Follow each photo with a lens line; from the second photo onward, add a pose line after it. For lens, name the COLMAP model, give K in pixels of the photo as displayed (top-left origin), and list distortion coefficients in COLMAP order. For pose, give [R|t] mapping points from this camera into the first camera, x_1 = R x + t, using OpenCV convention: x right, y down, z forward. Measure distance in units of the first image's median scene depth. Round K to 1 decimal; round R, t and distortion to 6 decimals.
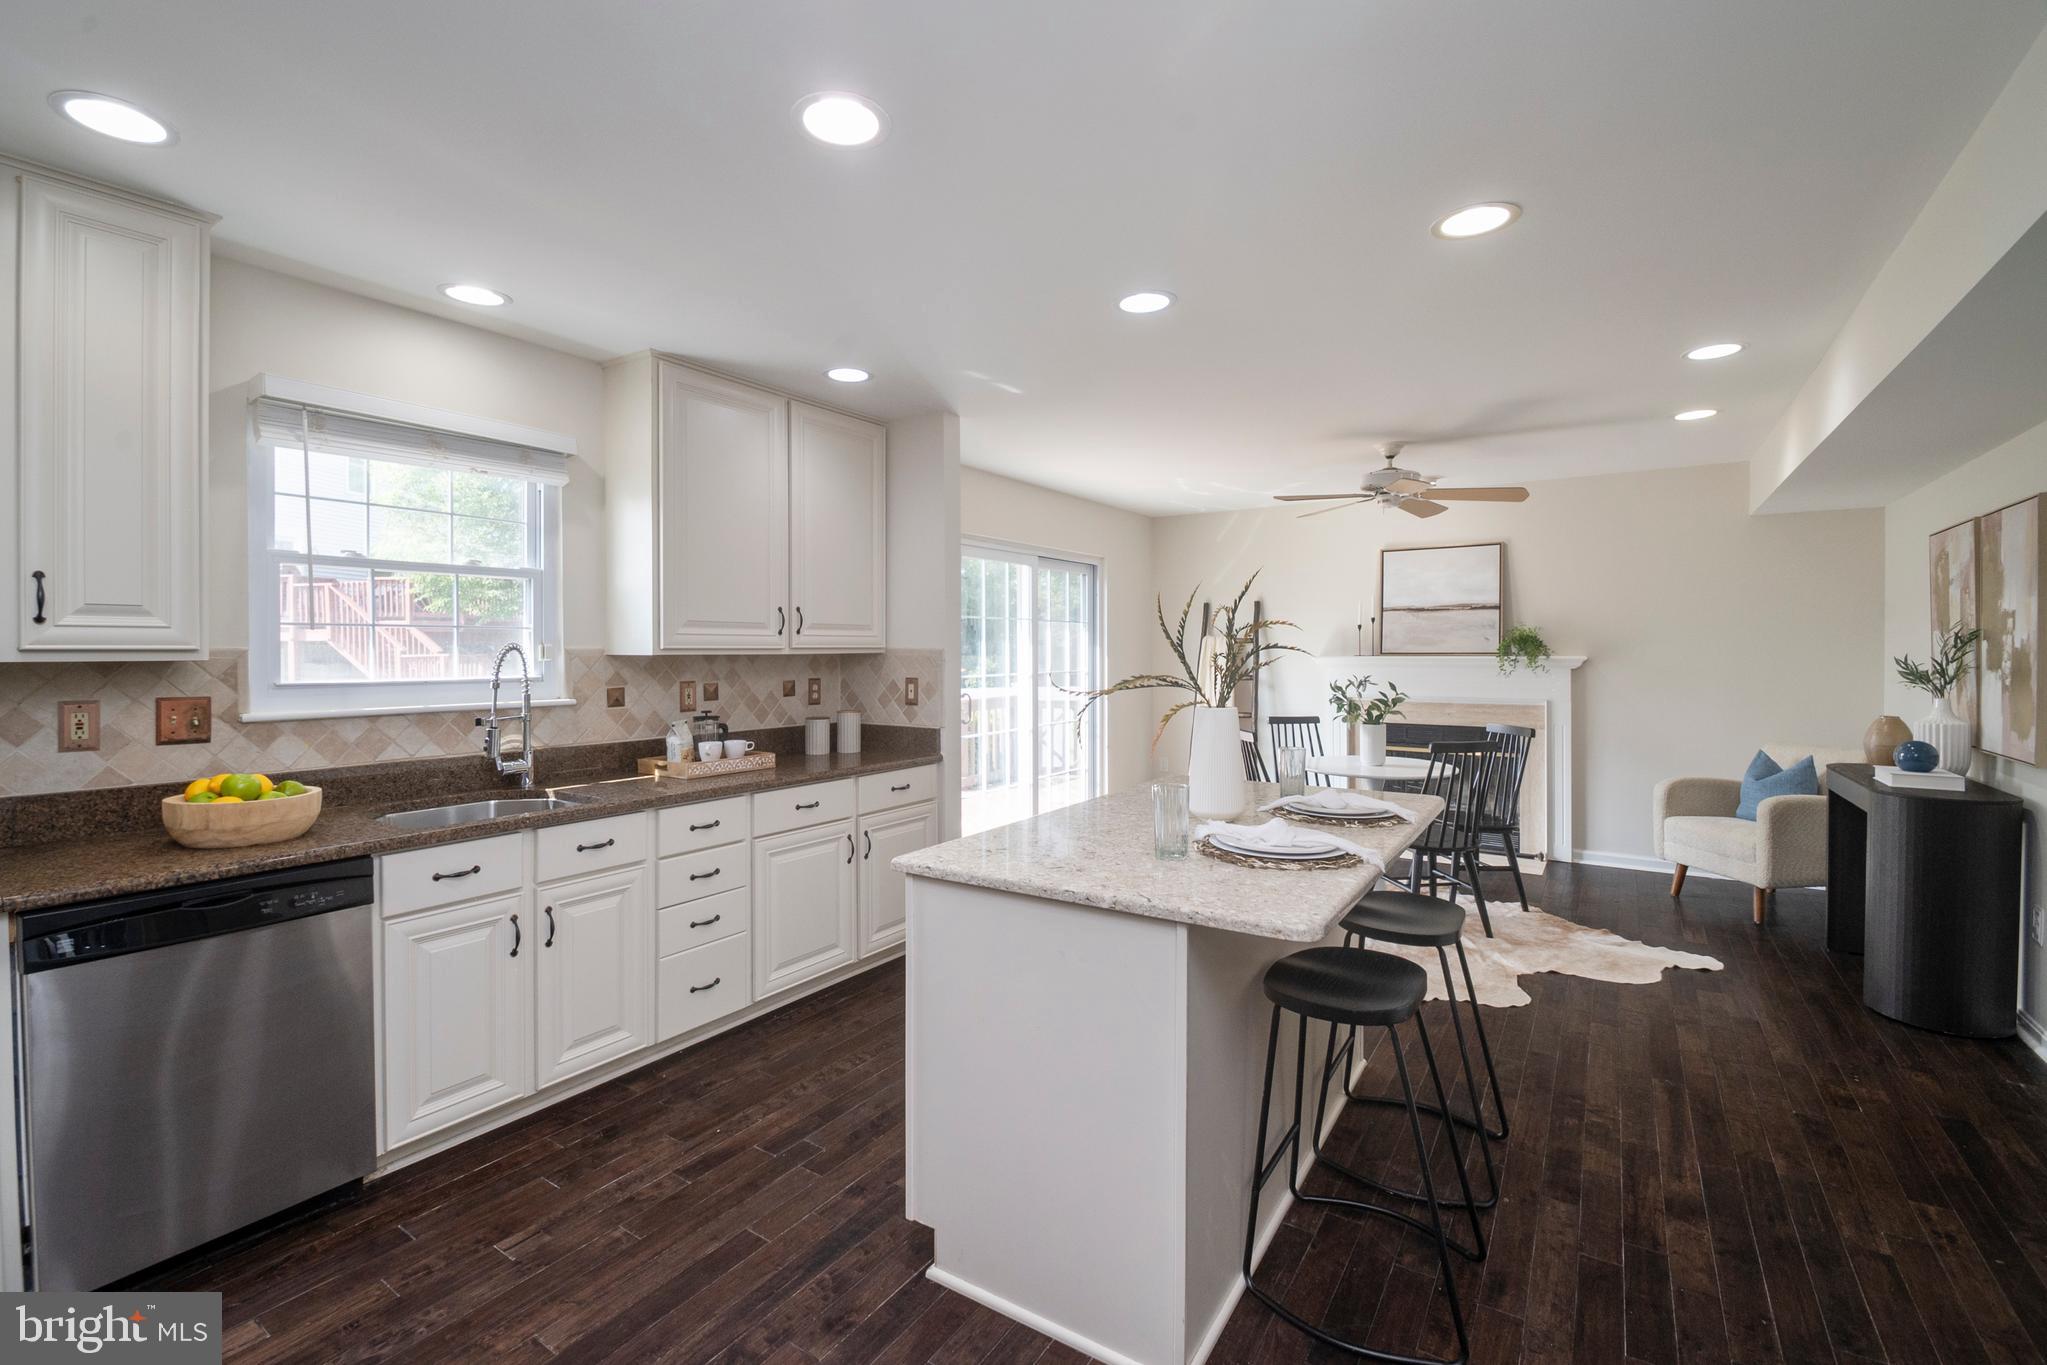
lens RADIAL K [[879.7, 0, 982.5], [0, 879.7, 655.6], [0, 0, 1]] dist [0.002126, -0.011544]
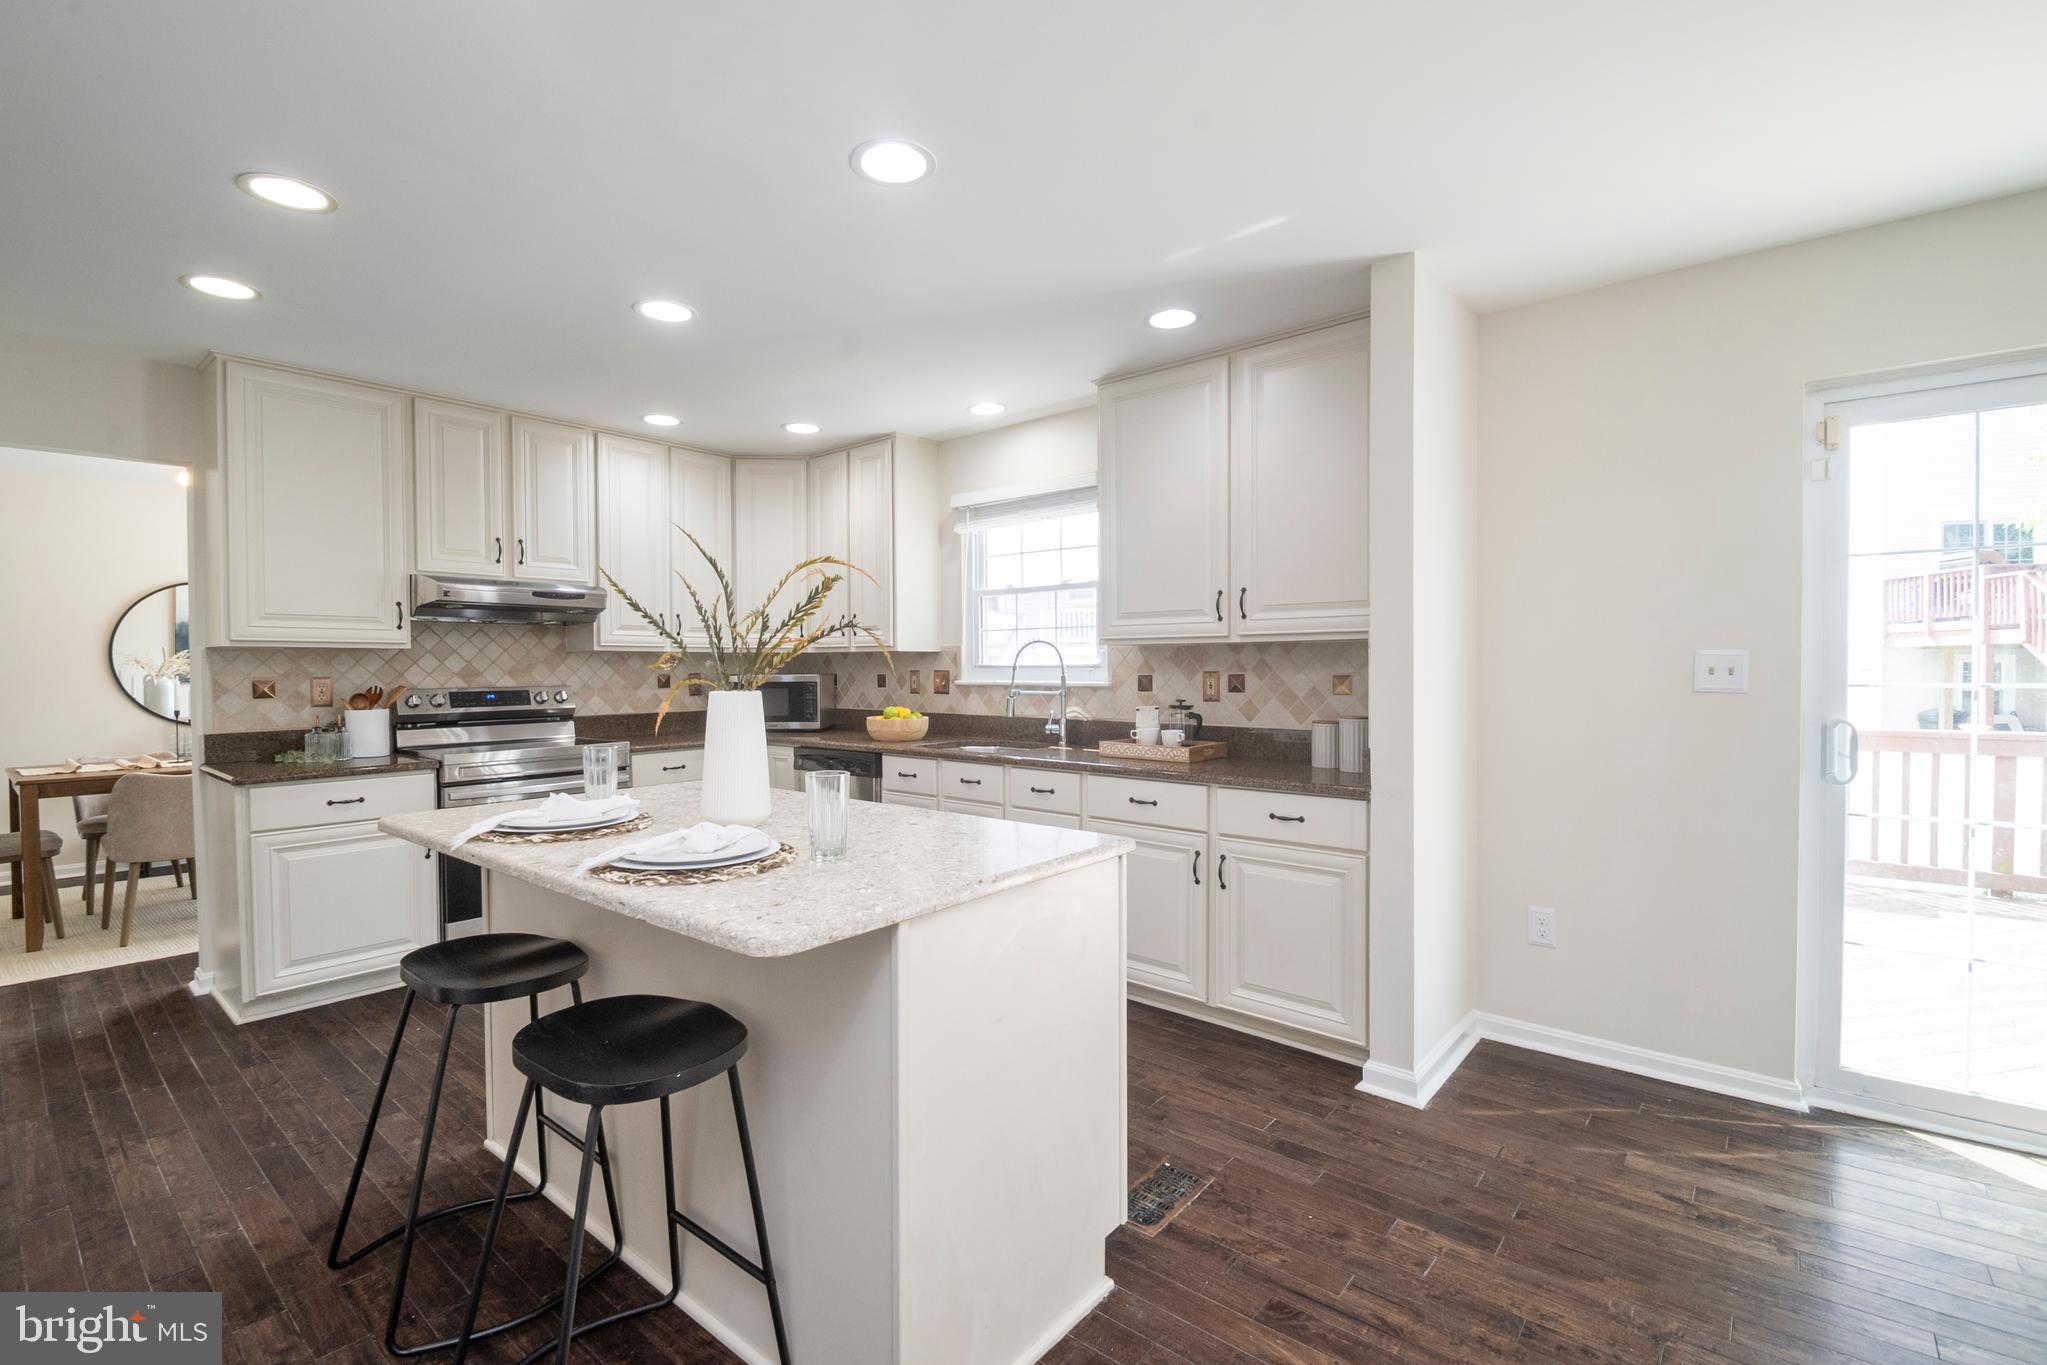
lens RADIAL K [[888.7, 0, 1011.2], [0, 888.7, 677.8], [0, 0, 1]] dist [0.016100, -0.017522]
pose [[-0.074799, 0.015833, -0.997073, 0.696097], [-0.001611, 0.999871, 0.015999, 0.020694], [0.997197, 0.002803, -0.074764, 0.849021]]
